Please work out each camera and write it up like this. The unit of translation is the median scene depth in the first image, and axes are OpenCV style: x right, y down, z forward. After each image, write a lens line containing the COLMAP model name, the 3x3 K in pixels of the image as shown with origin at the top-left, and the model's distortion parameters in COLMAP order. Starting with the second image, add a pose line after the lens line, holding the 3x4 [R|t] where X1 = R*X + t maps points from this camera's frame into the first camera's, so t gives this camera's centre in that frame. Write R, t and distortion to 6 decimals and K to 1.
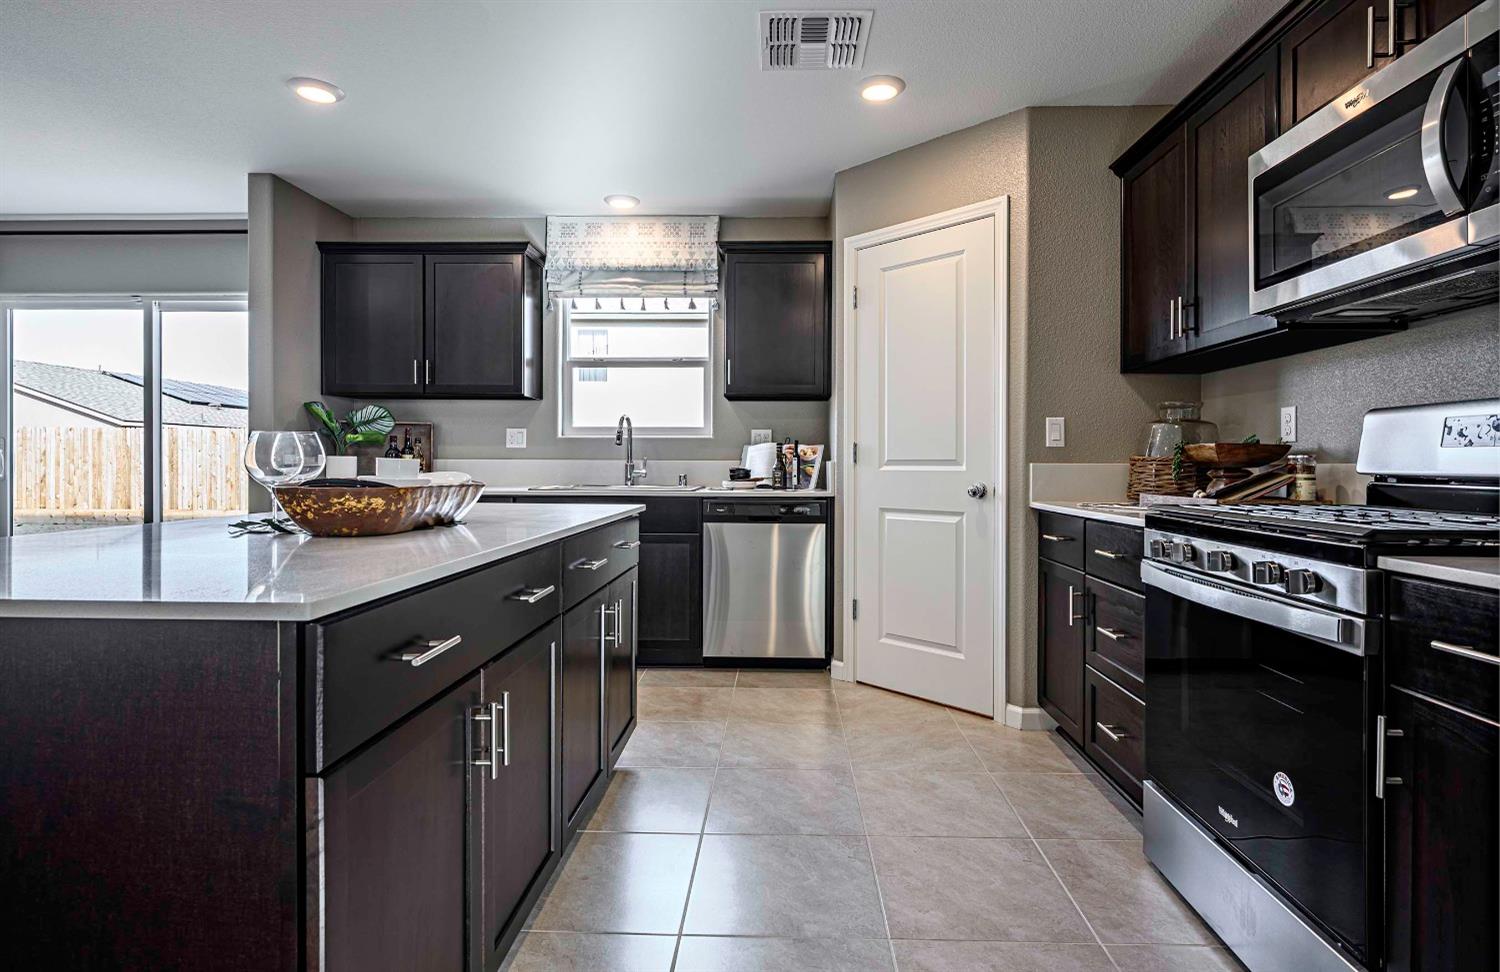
lens RADIAL K [[753.5, 0, 755.3], [0, 753.5, 474.5], [0, 0, 1]] dist [0.001795, 0.000362]
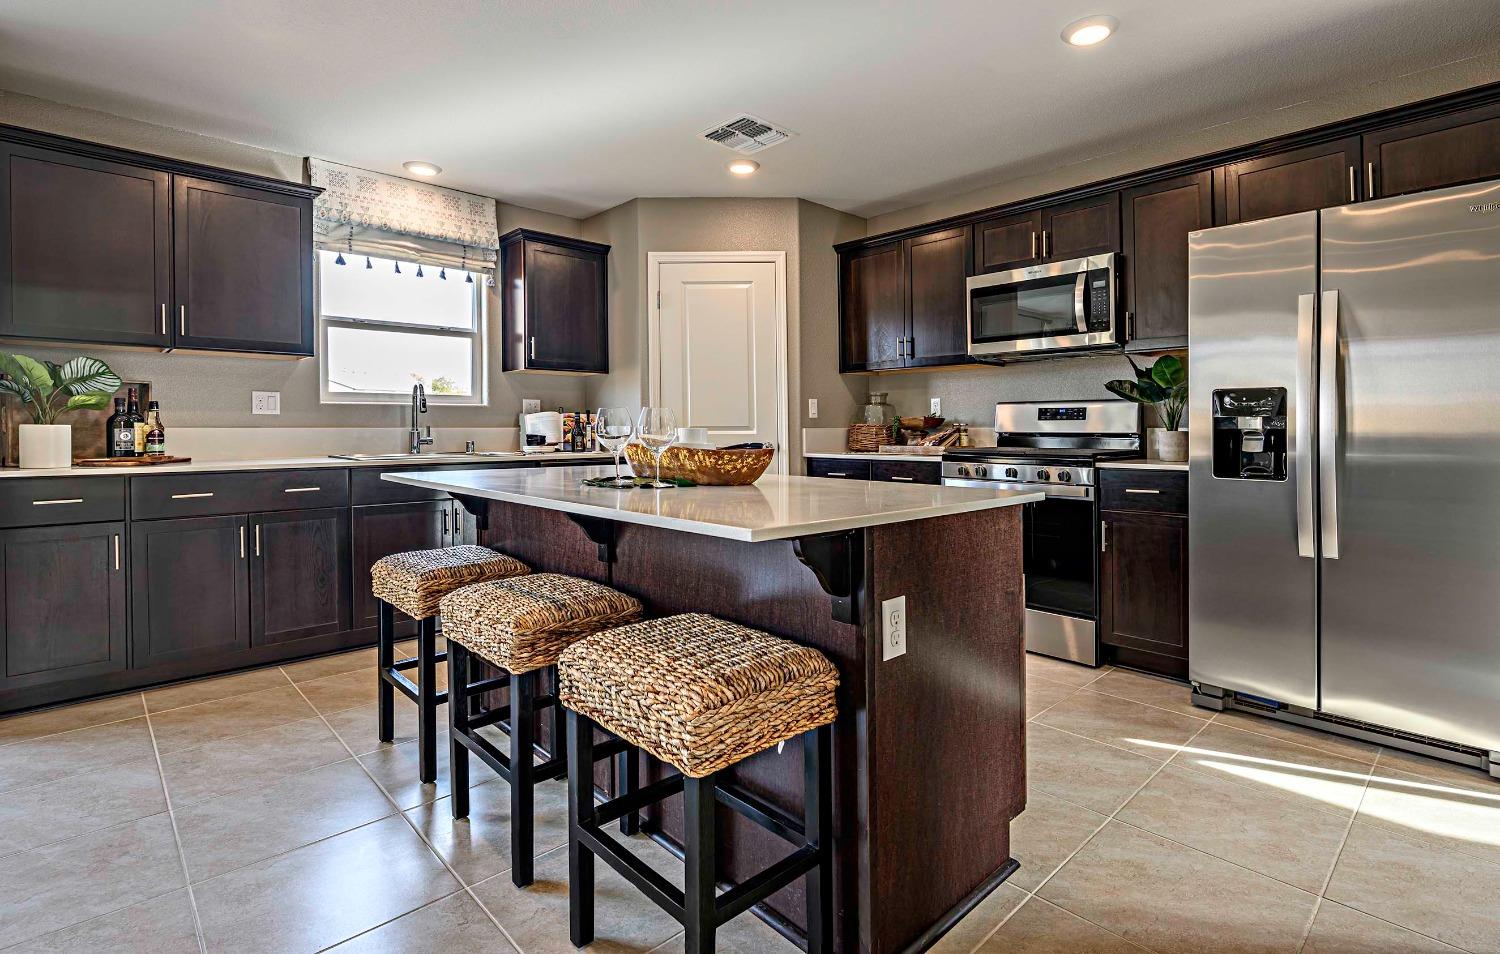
lens RADIAL K [[728.3, 0, 753.3], [0, 728.3, 435.0], [0, 0, 1]] dist [0.001831, -0.000292]
pose [[0.703571, -0.012733, 0.710511, -0.534284], [0.016628, 0.999861, 0.001453, -0.003607], [-0.710430, 0.010792, 0.703685, 0.014452]]
